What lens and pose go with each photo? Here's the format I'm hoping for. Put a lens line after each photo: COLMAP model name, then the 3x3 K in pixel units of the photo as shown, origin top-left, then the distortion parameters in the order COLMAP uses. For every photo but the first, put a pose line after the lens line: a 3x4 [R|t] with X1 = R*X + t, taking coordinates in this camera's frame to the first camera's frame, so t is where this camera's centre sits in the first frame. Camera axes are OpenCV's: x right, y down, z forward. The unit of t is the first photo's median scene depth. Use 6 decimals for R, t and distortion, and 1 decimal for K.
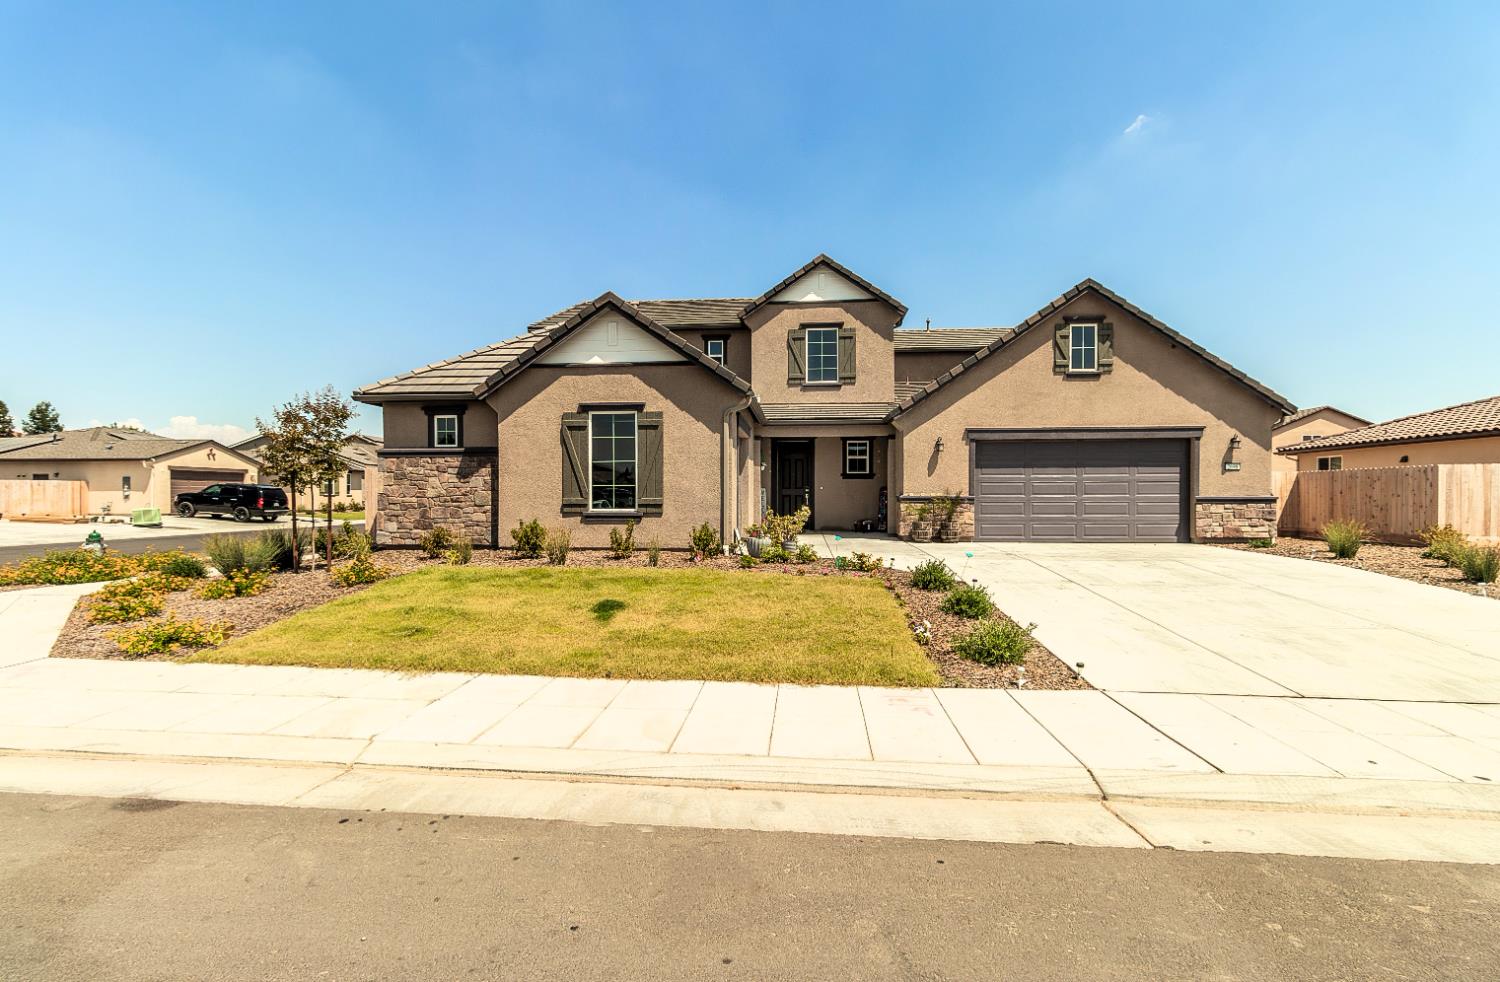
lens RADIAL K [[674.7, 0, 750.0], [0, 674.7, 491.0], [0, 0, 1]] dist [0.001303, 0.000432]
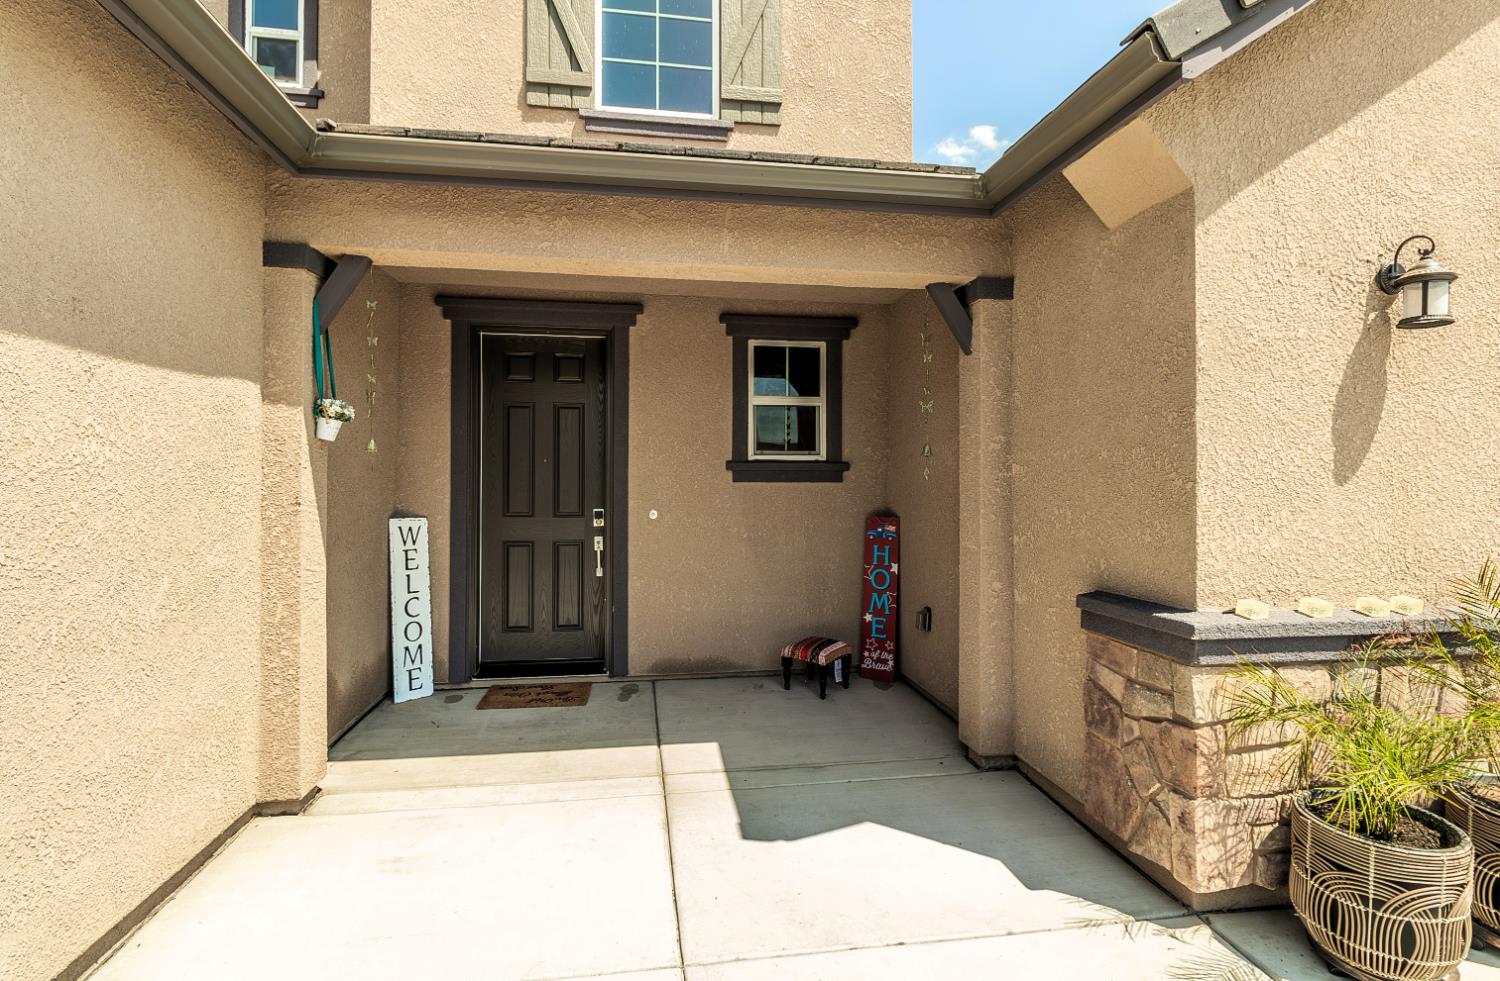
lens RADIAL K [[674.7, 0, 750.0], [0, 674.7, 490.5], [0, 0, 1]] dist [0.001303, 0.000432]
pose [[0.969103, -0.001656, 0.246651, 0.075308], [-0.004786, 0.999663, 0.025519, -0.020101], [-0.246610, -0.025911, 0.968768, 0.716360]]
